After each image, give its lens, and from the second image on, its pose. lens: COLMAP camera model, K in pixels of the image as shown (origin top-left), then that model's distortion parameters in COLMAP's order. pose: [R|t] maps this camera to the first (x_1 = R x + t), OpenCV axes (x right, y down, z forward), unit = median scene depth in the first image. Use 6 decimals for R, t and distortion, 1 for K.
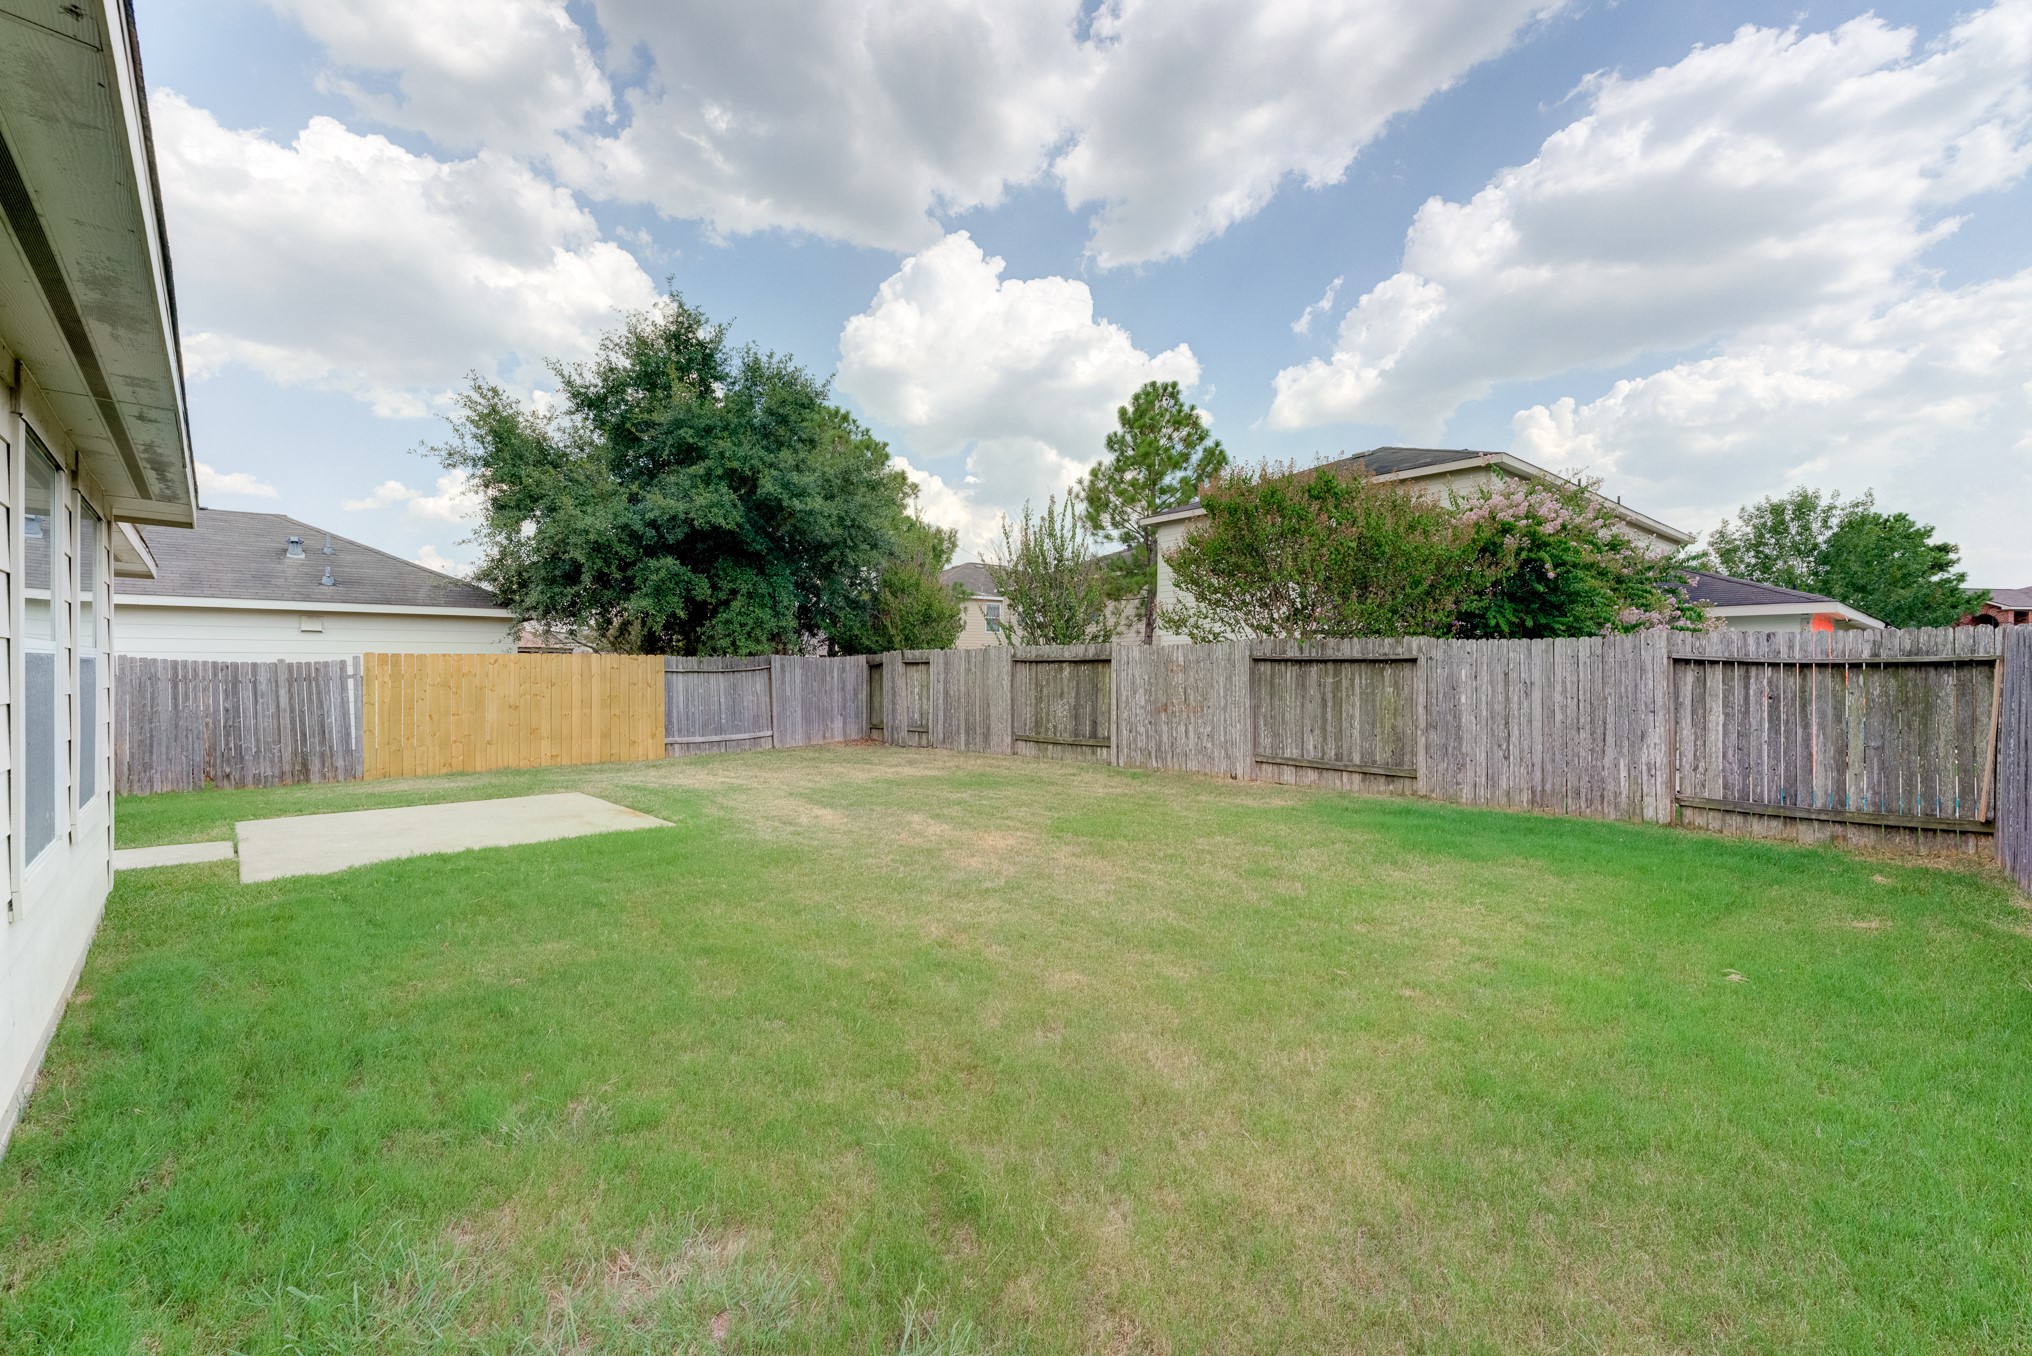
lens RADIAL K [[807.6, 0, 1001.6], [0, 807.6, 668.6], [0, 0, 1]] dist [0.003486, -0.000406]
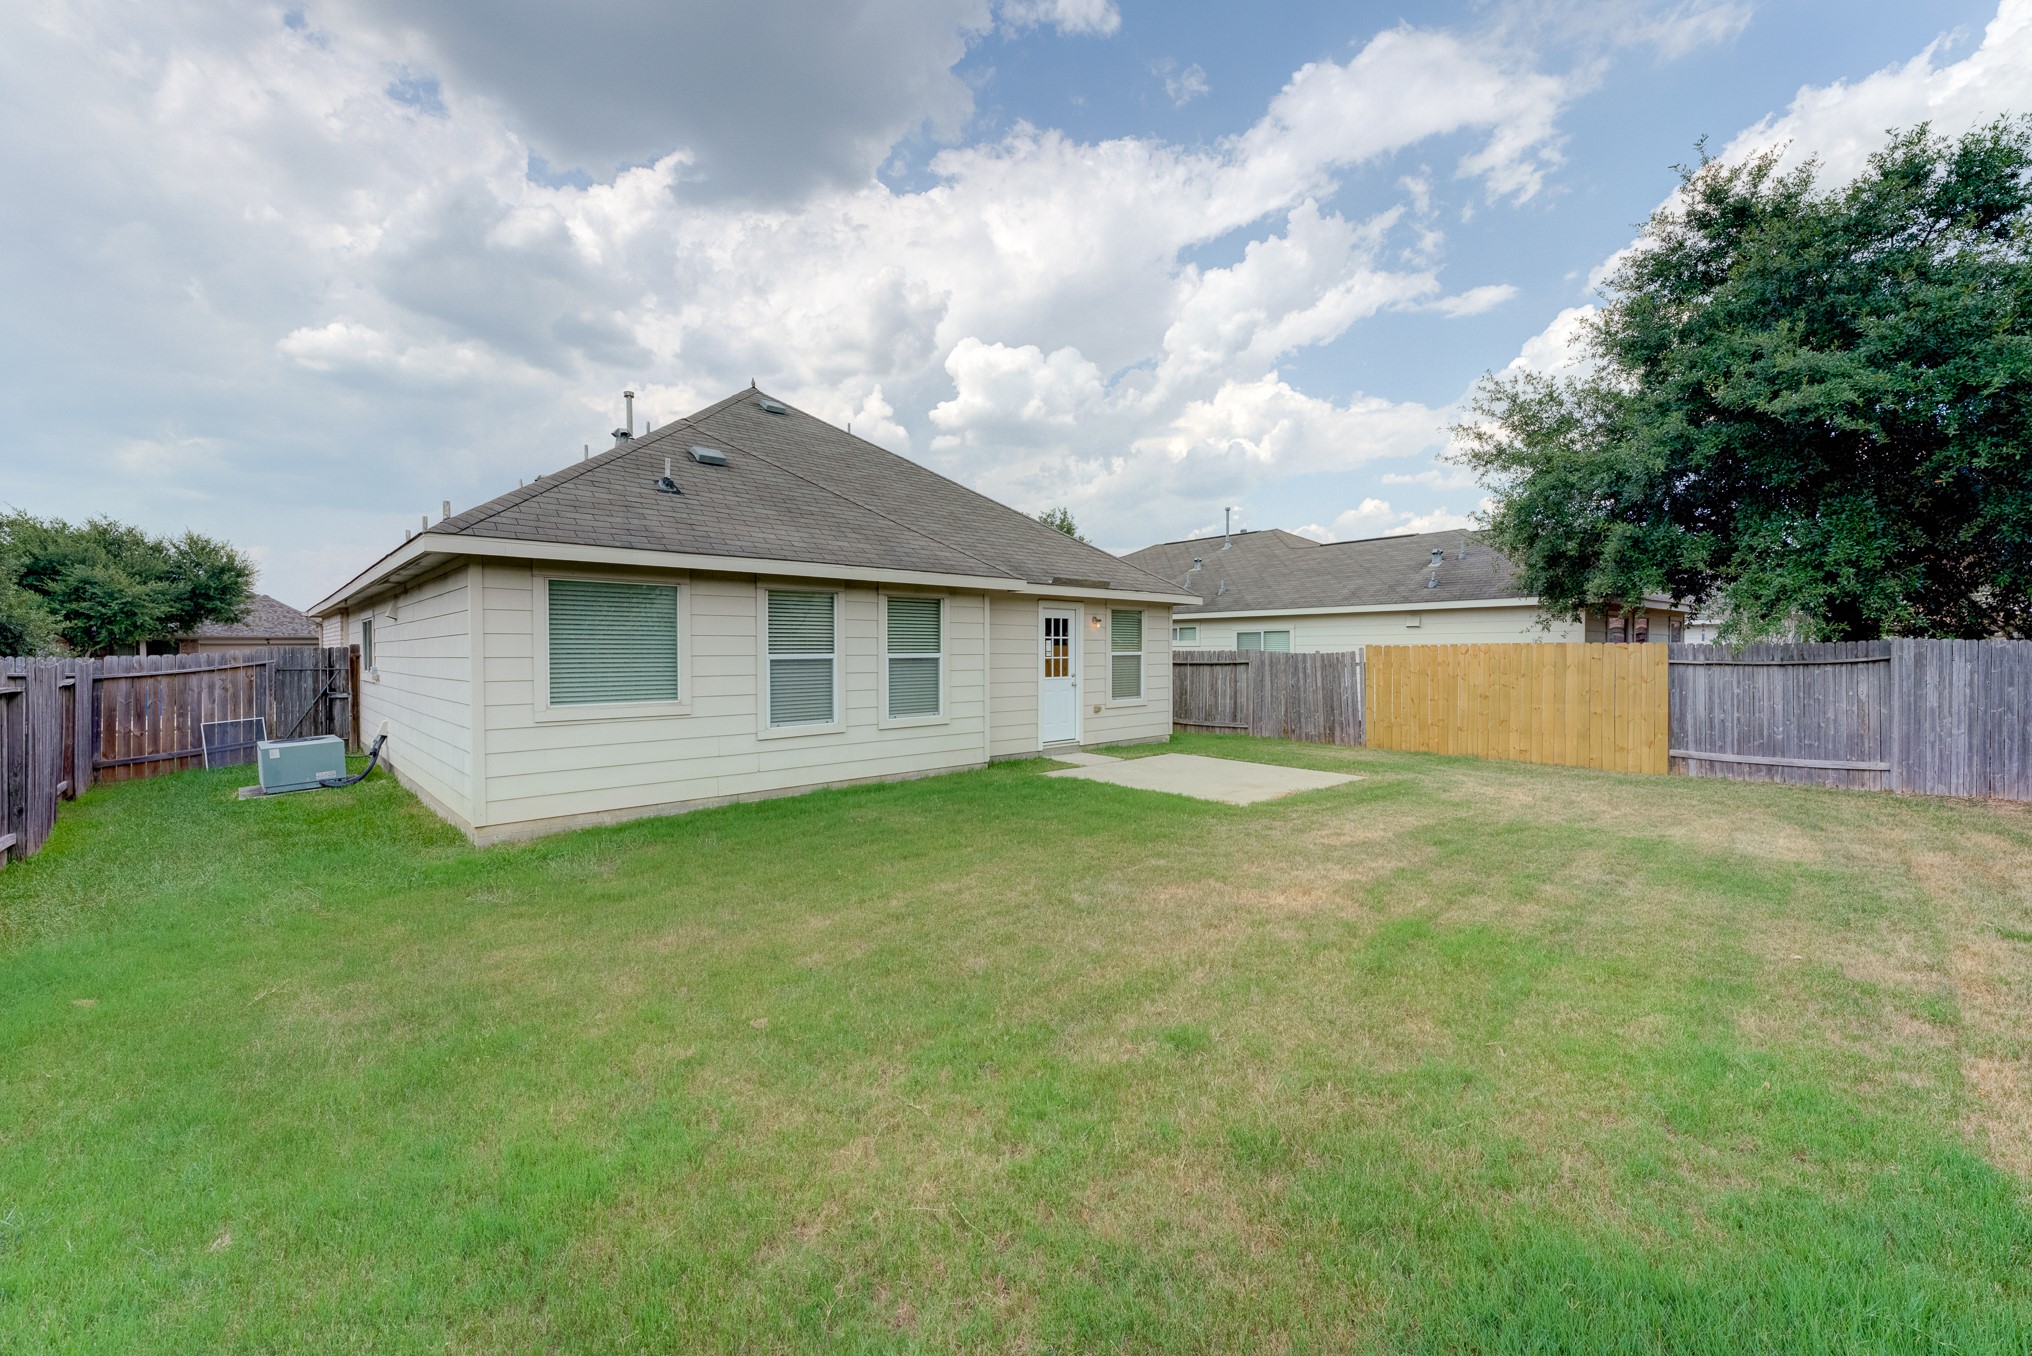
lens RADIAL K [[807.6, 0, 1002.3], [0, 807.6, 663.0], [0, 0, 1]] dist [0.003486, -0.000406]
pose [[0.004847, 0.014375, -0.999885, 0.402311], [-0.001796, 0.999895, 0.014367, -0.007759], [0.999987, 0.001726, 0.004872, 0.394323]]
